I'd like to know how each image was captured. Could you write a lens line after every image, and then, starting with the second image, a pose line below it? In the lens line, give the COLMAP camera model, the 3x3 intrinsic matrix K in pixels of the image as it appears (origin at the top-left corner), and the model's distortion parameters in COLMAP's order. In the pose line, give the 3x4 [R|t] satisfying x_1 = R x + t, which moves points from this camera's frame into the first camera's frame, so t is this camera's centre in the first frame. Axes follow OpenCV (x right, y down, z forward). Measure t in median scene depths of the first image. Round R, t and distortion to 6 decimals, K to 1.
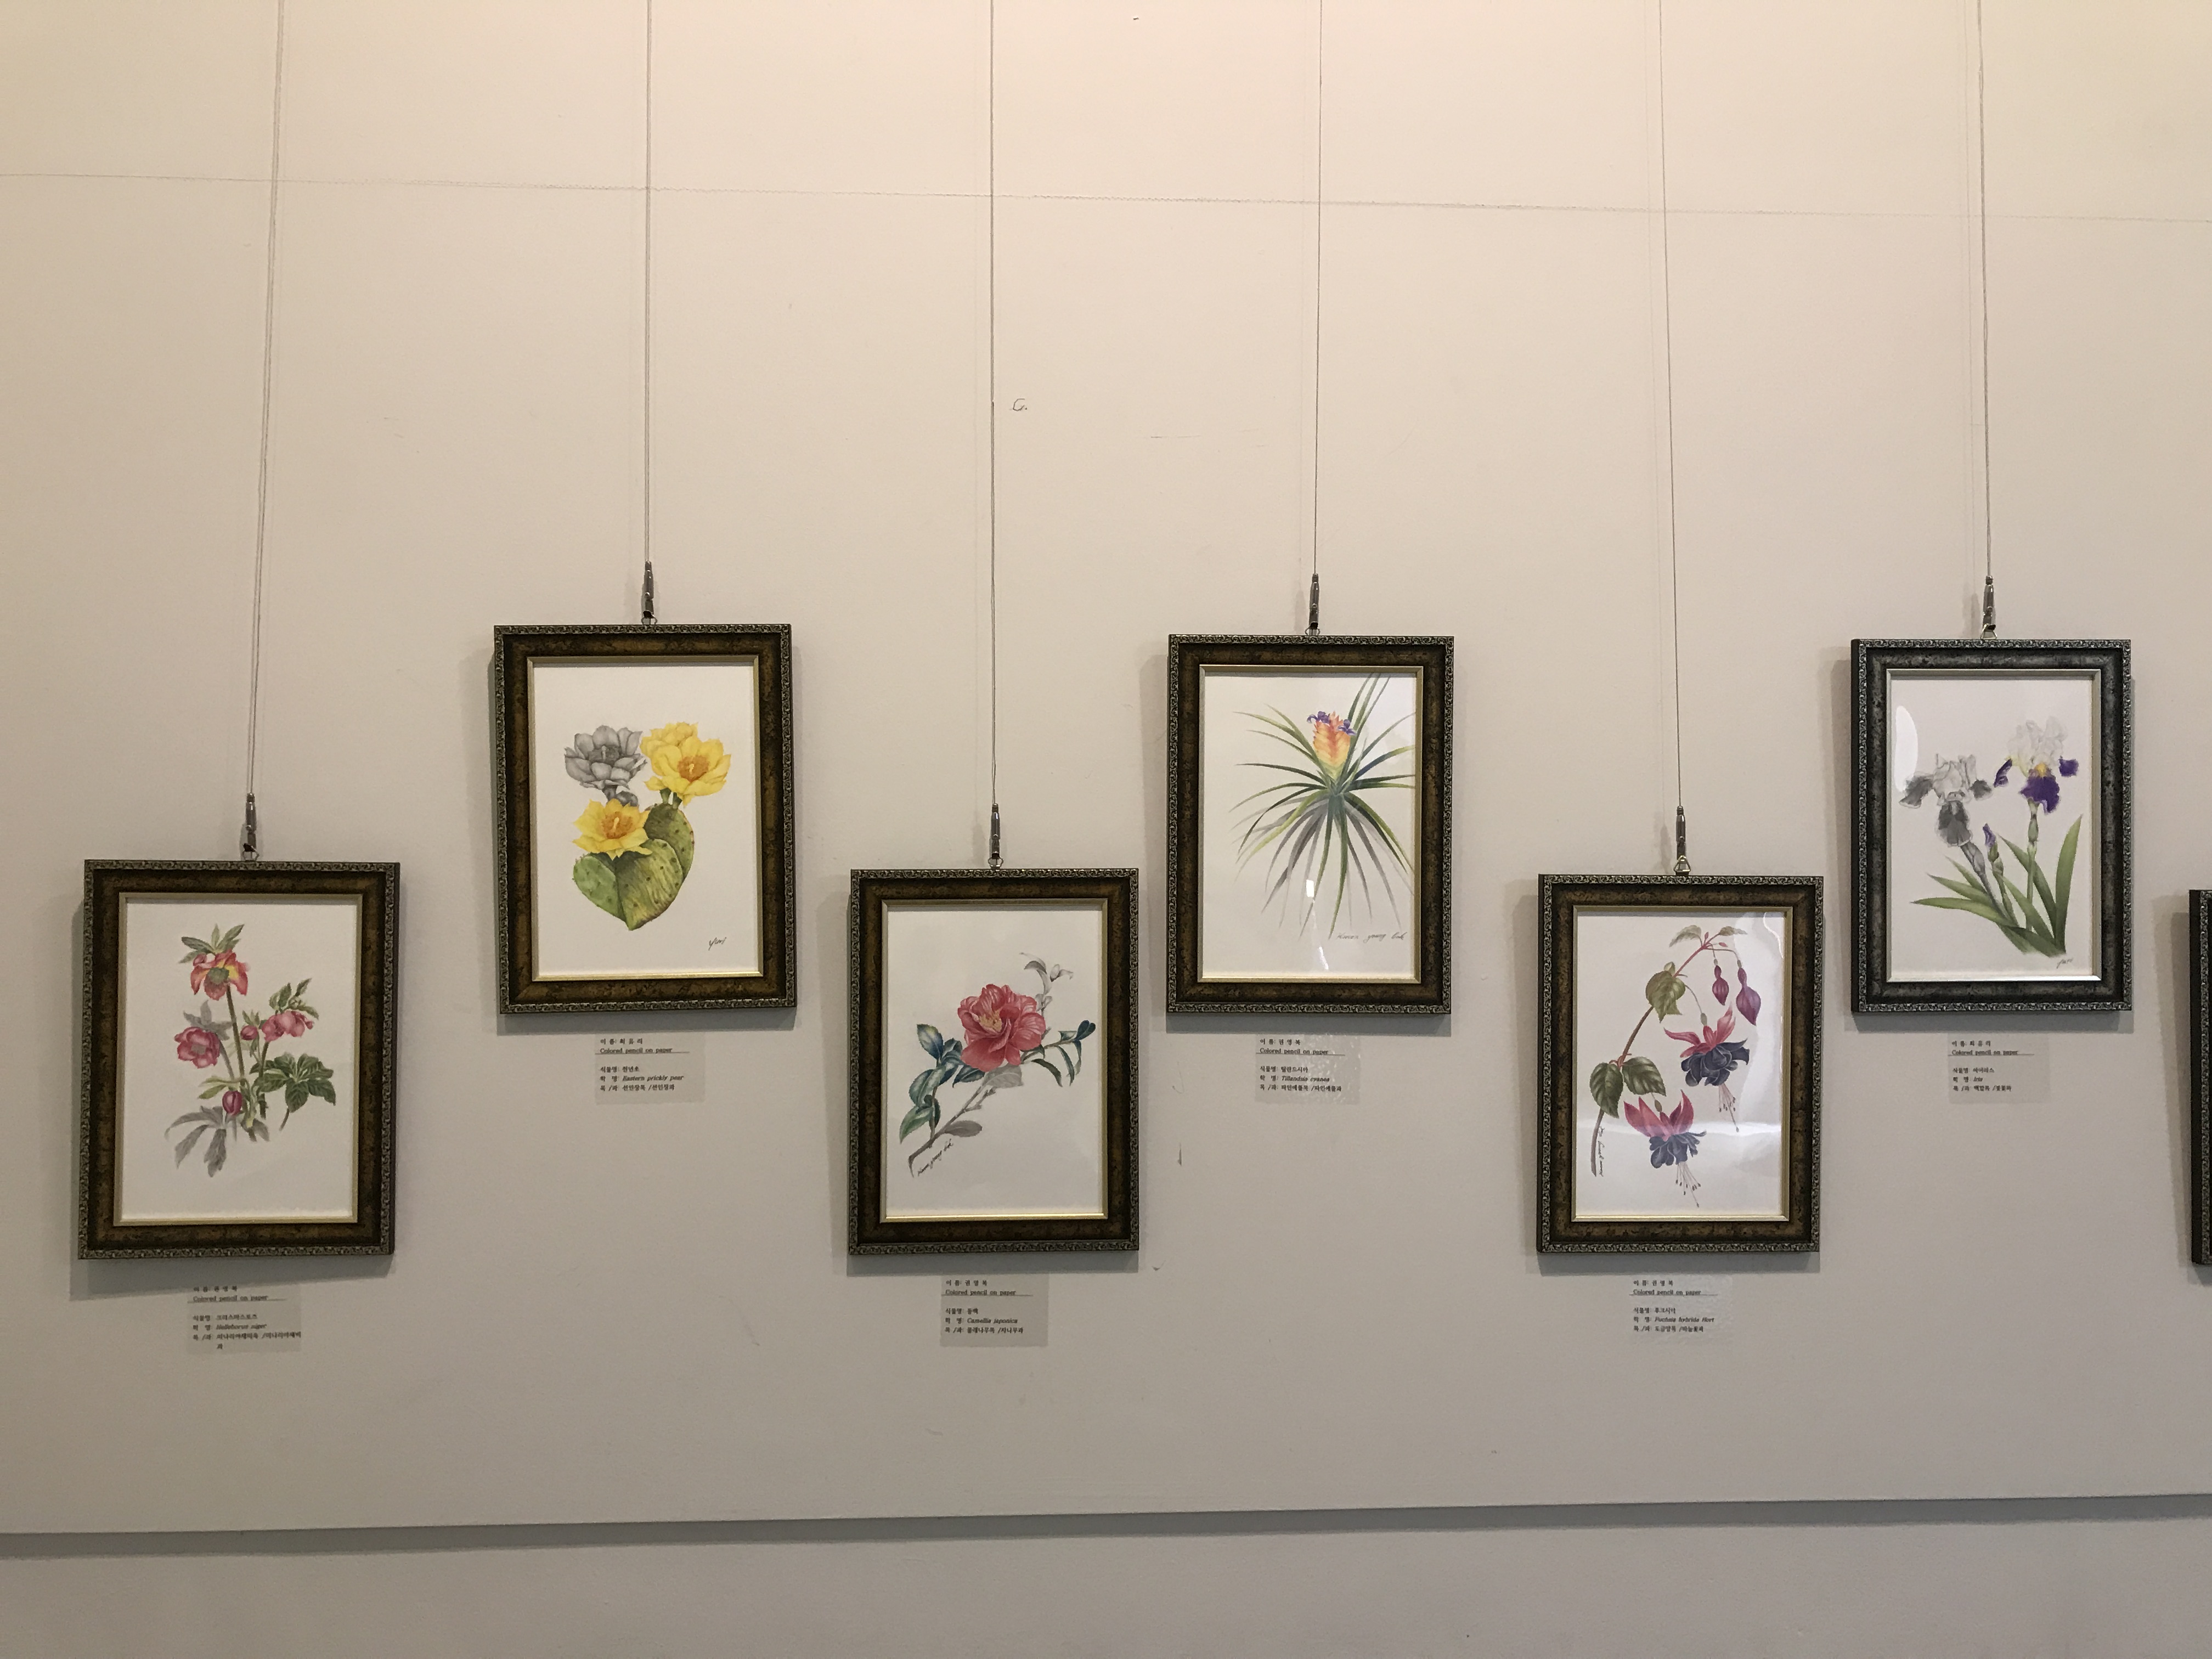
lens RADIAL K [[1809.0, 0, 1085.0], [0, 1809.0, 743.7], [0, 0, 1]] dist [0.022093, 0.006950]
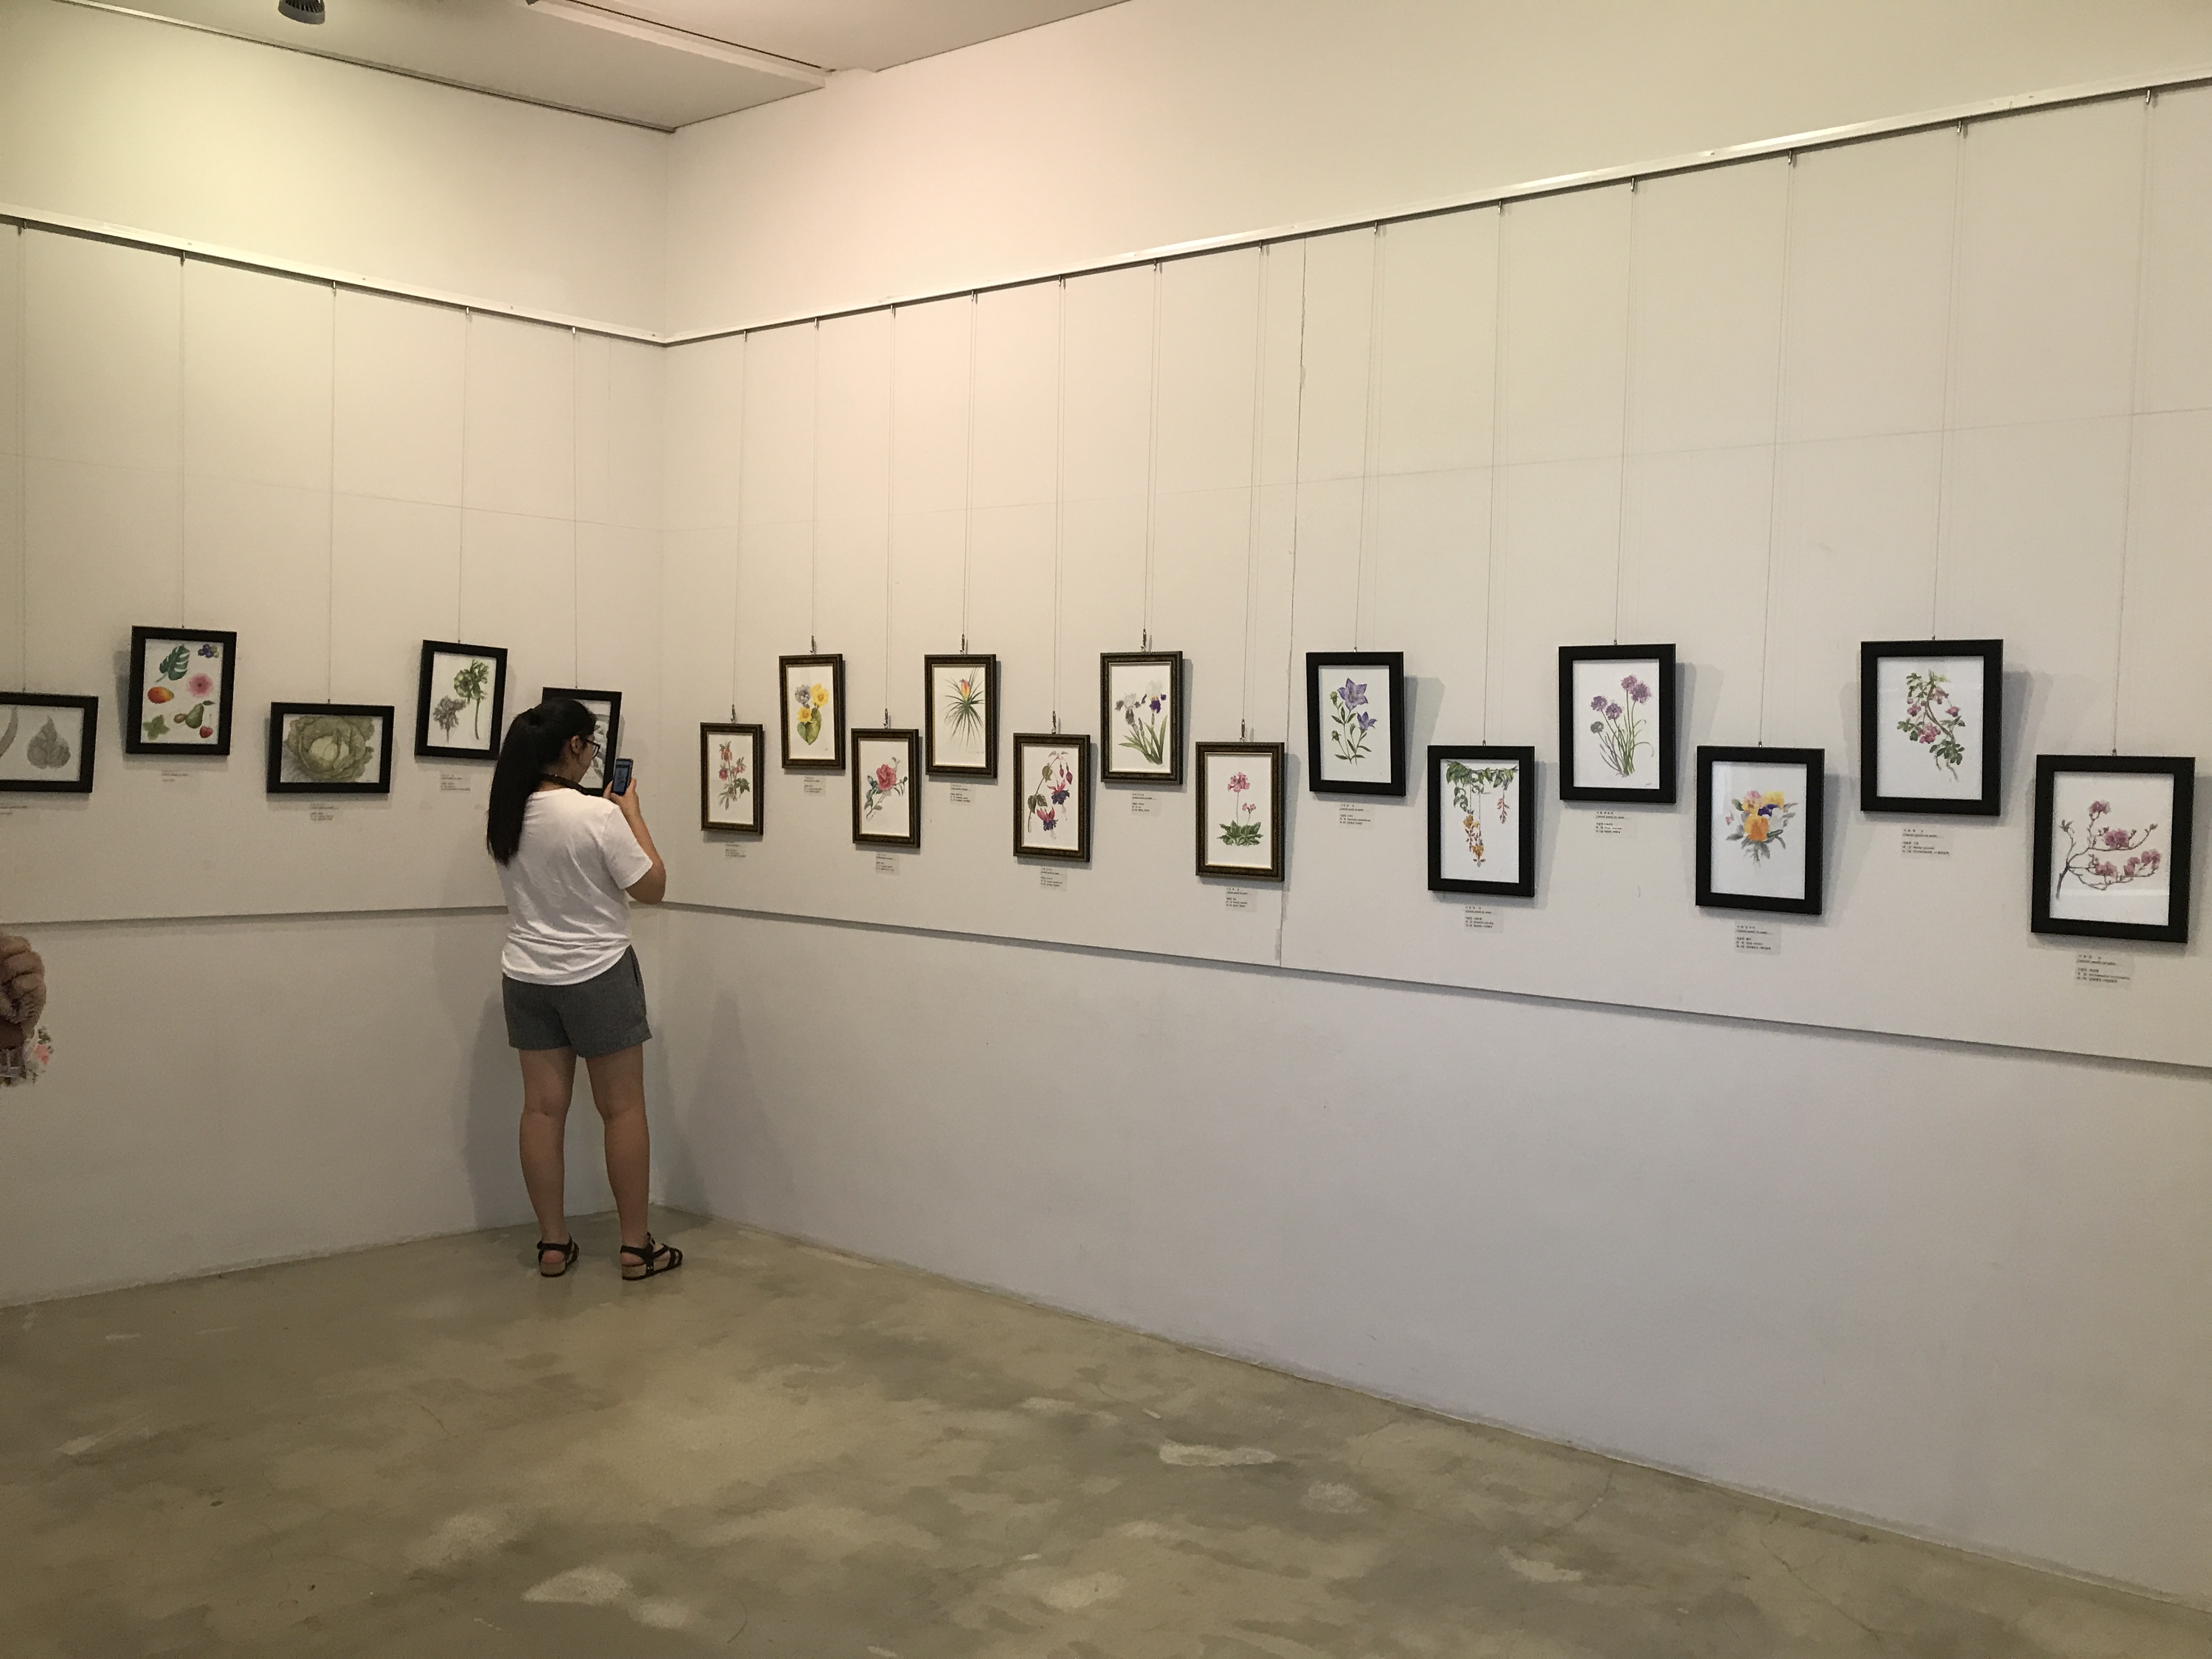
lens RADIAL K [[1809.0, 0, 1107.7], [0, 1809.0, 831.4], [0, 0, 1]] dist [0.022093, 0.006950]
pose [[0.773935, 0.047141, -0.631508, 2.290072], [0.005346, 0.996703, 0.080954, -0.007446], [0.633243, -0.066029, 0.771132, -1.246112]]
